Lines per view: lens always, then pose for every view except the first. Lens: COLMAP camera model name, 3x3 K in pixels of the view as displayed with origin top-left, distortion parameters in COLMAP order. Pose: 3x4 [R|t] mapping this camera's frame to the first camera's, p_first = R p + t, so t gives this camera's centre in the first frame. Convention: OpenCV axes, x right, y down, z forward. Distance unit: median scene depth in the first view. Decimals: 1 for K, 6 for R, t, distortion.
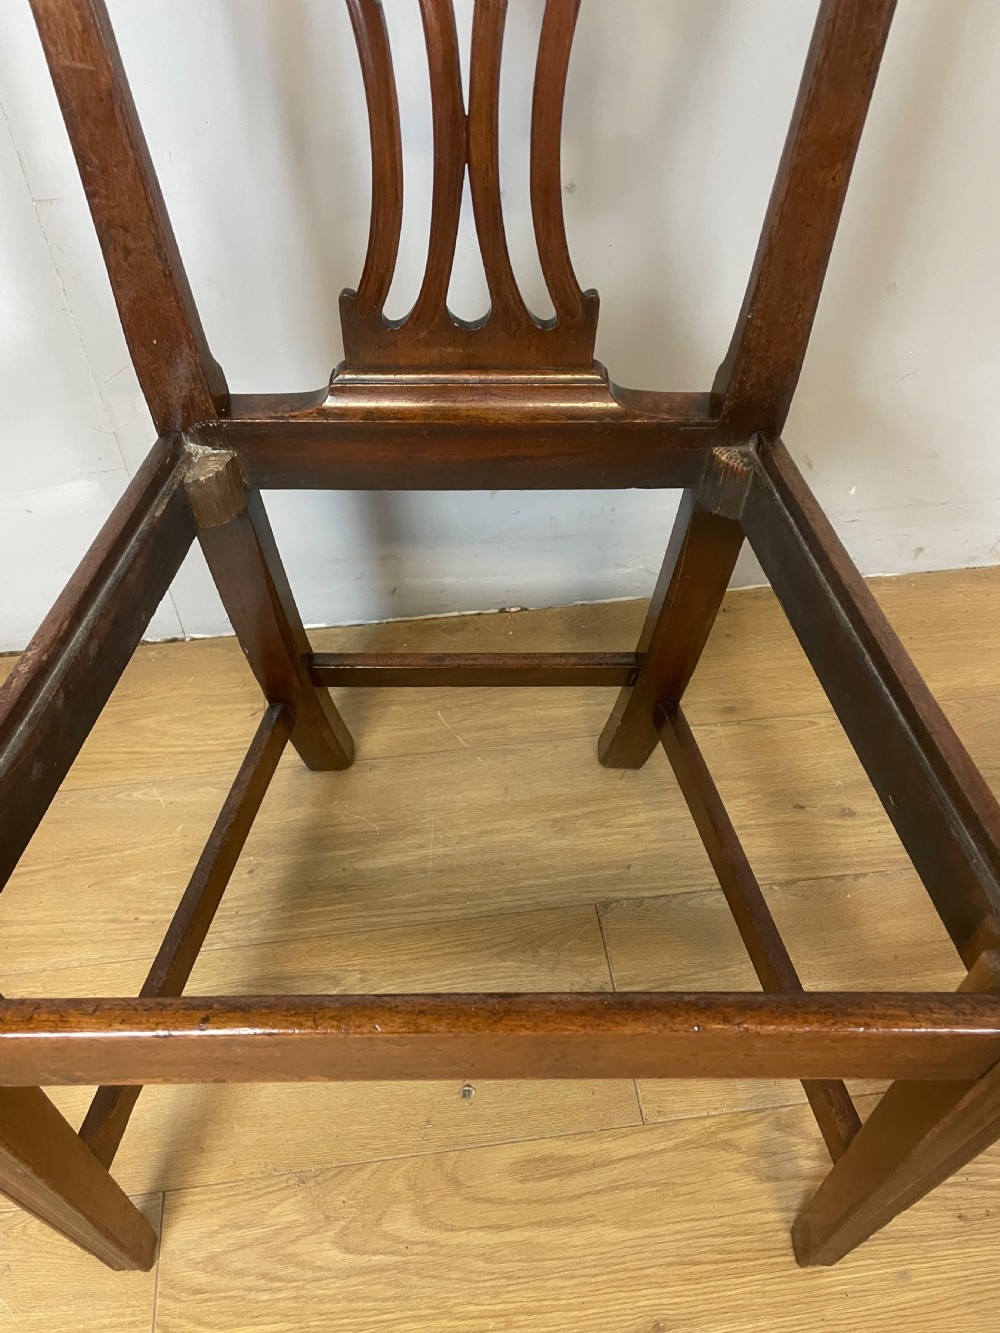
lens RADIAL K [[1032.0, 0, 500.0], [0, 1032.0, 666.5], [0, 0, 1]] dist [0.100378, -0.130872]
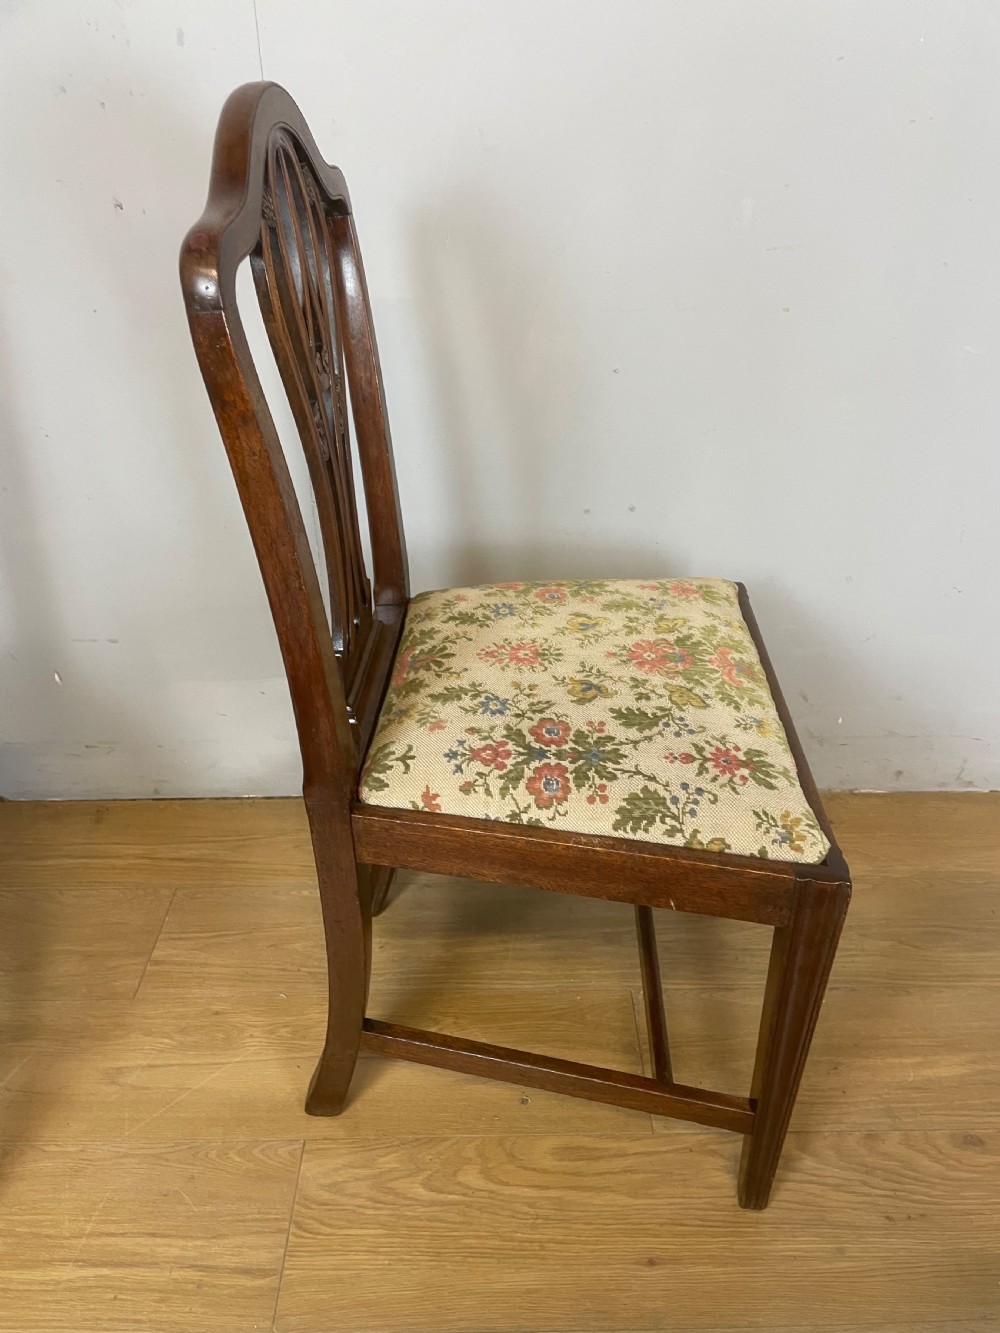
lens RADIAL K [[1032.0, 0, 500.0], [0, 1032.0, 666.5], [0, 0, 1]] dist [0.100378, -0.130872]
pose [[0.992863, 0.055935, -0.105326, 0.053357], [-0.084523, 0.953102, -0.290606, 0.290910], [0.084132, 0.297434, 0.951028, -0.518492]]
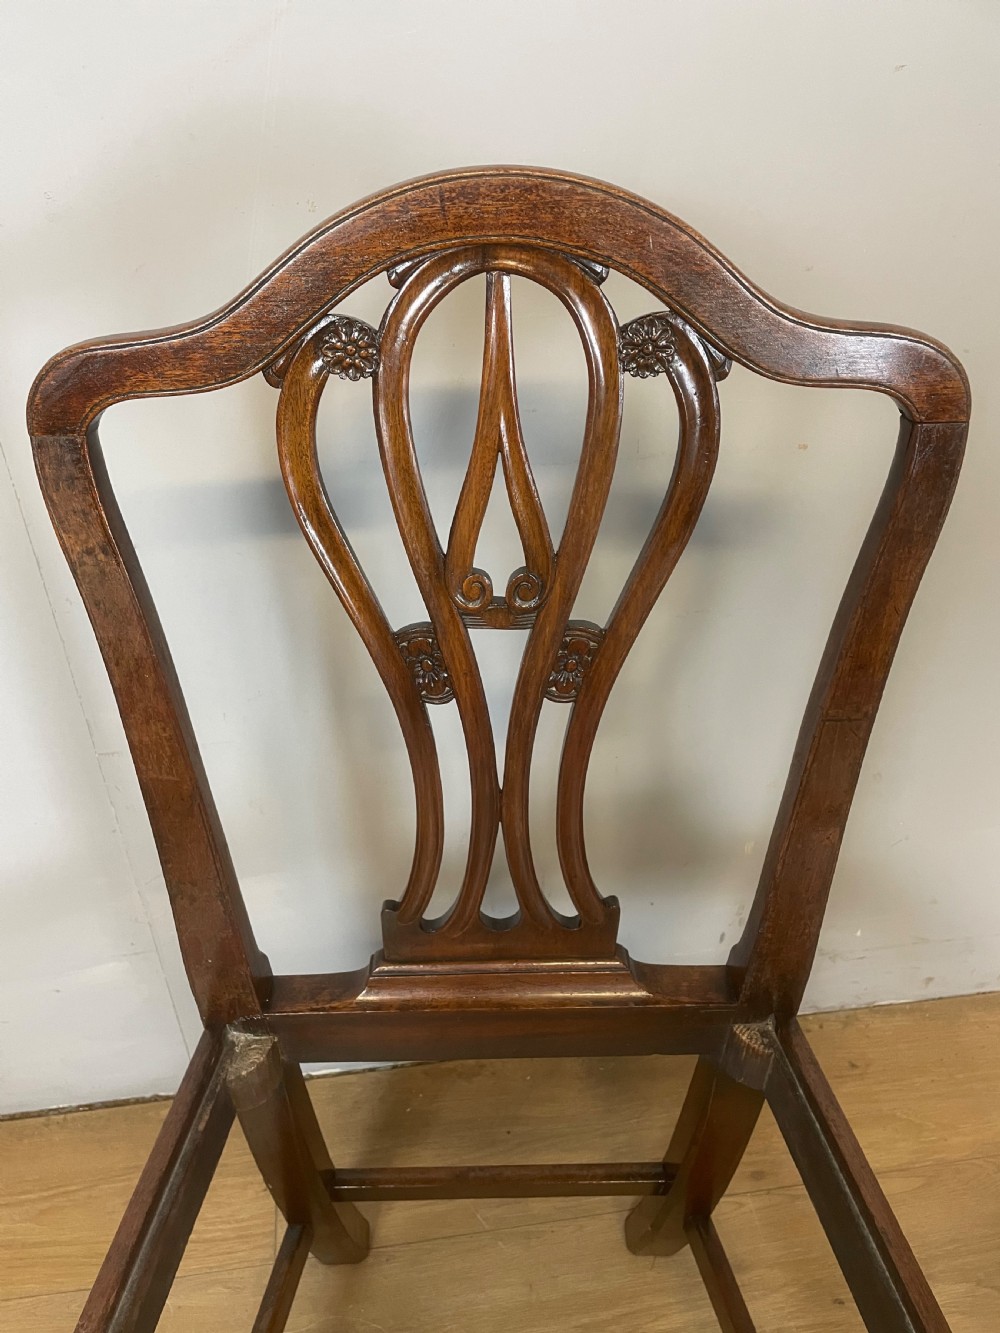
lens RADIAL K [[1032.0, 0, 500.0], [0, 1032.0, 666.5], [0, 0, 1]] dist [0.100378, -0.130872]
pose [[0.999875, -0.014261, 0.006867, -0.027667], [0.015456, 0.973206, -0.229415, -0.282261], [-0.003411, 0.229492, 0.973304, -0.091714]]
